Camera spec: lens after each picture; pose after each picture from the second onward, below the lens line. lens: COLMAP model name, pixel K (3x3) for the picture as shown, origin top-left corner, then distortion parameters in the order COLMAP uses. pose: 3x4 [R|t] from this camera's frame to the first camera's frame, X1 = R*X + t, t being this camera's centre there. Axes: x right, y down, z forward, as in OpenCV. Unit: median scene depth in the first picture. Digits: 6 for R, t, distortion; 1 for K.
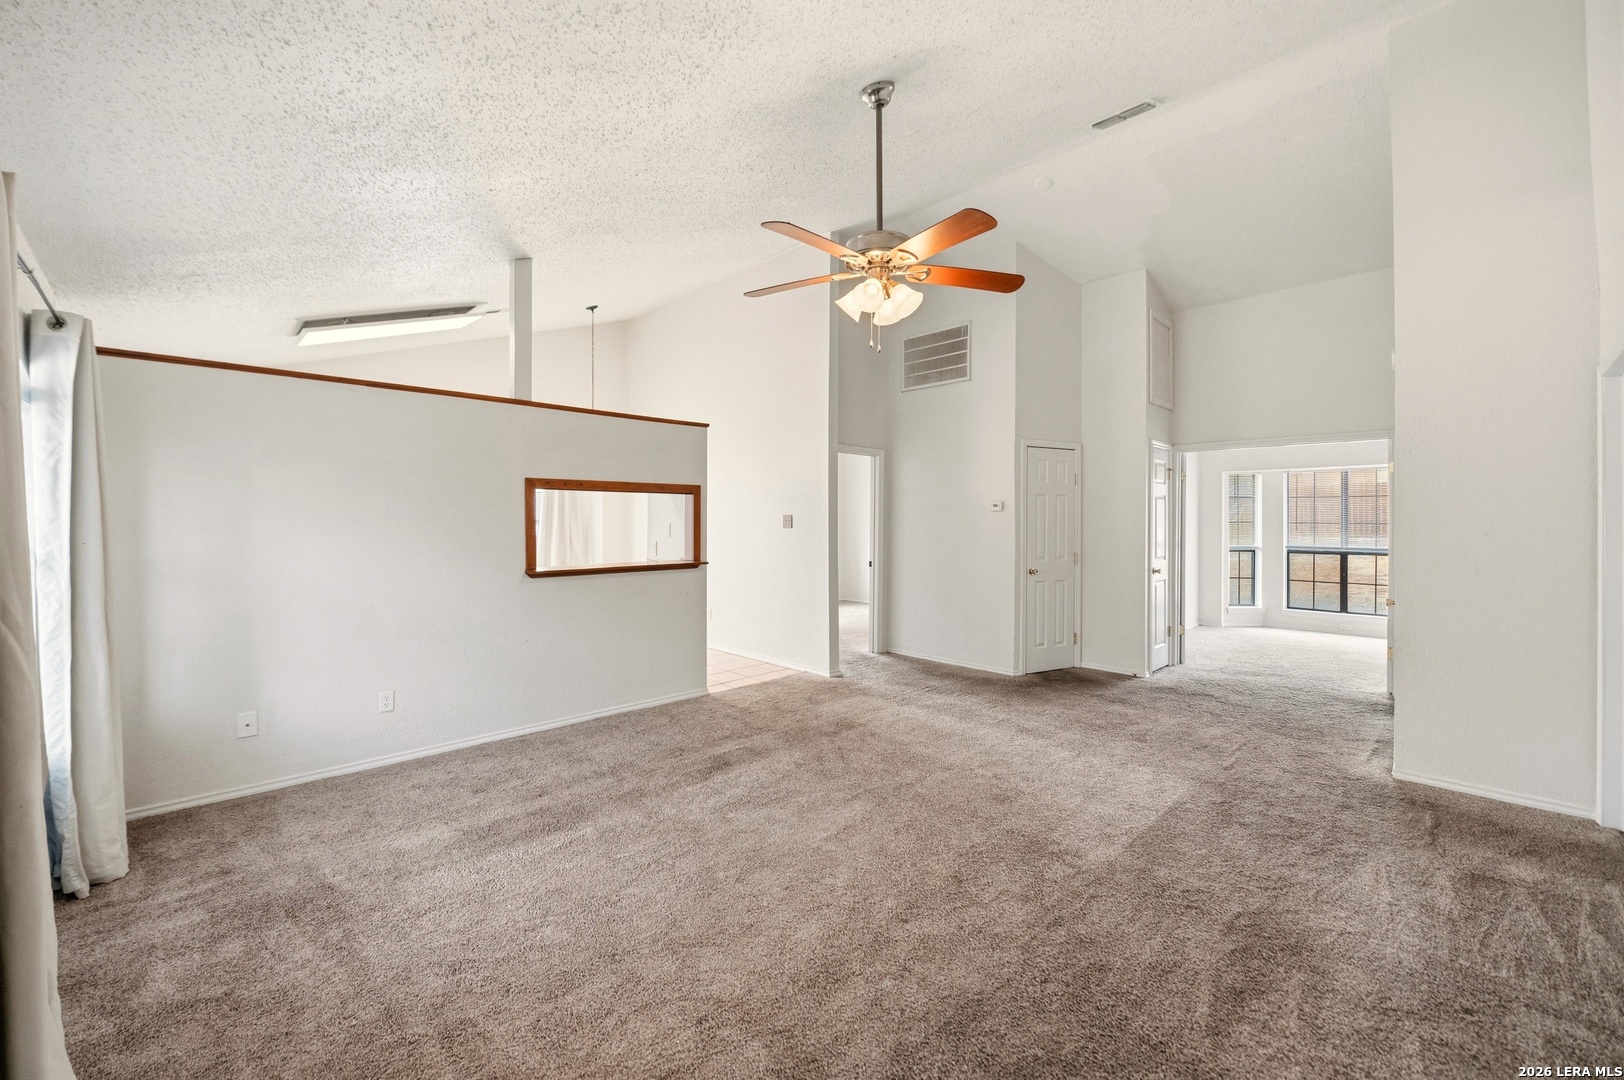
lens RADIAL K [[653.9, 0, 806.9], [0, 653.9, 521.6], [0, 0, 1]] dist [-0.009592, 0.000221]
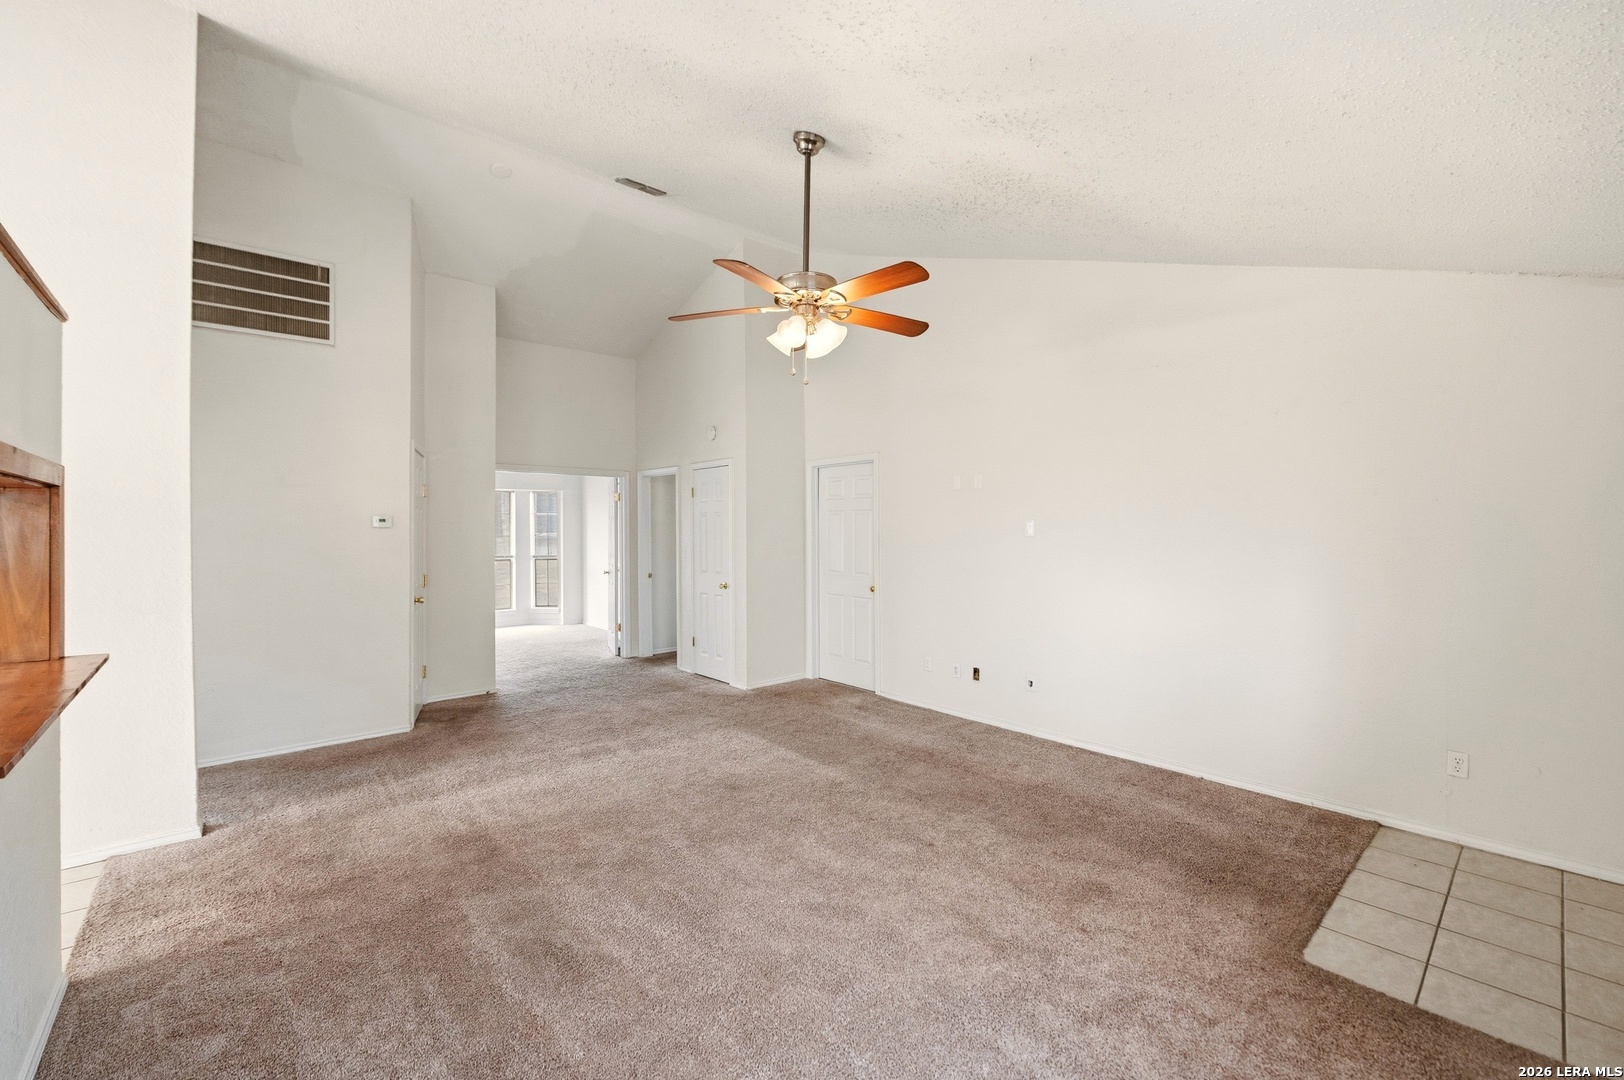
lens RADIAL K [[662.1, 0, 797.0], [0, 662.1, 521.5], [0, 0, 1]] dist [-0.010939, -0.000367]
pose [[0.053950, 0.005341, 0.998529, -0.670887], [0.008475, 0.999947, -0.005807, -0.019395], [-0.998508, 0.008775, 0.053901, 0.668683]]
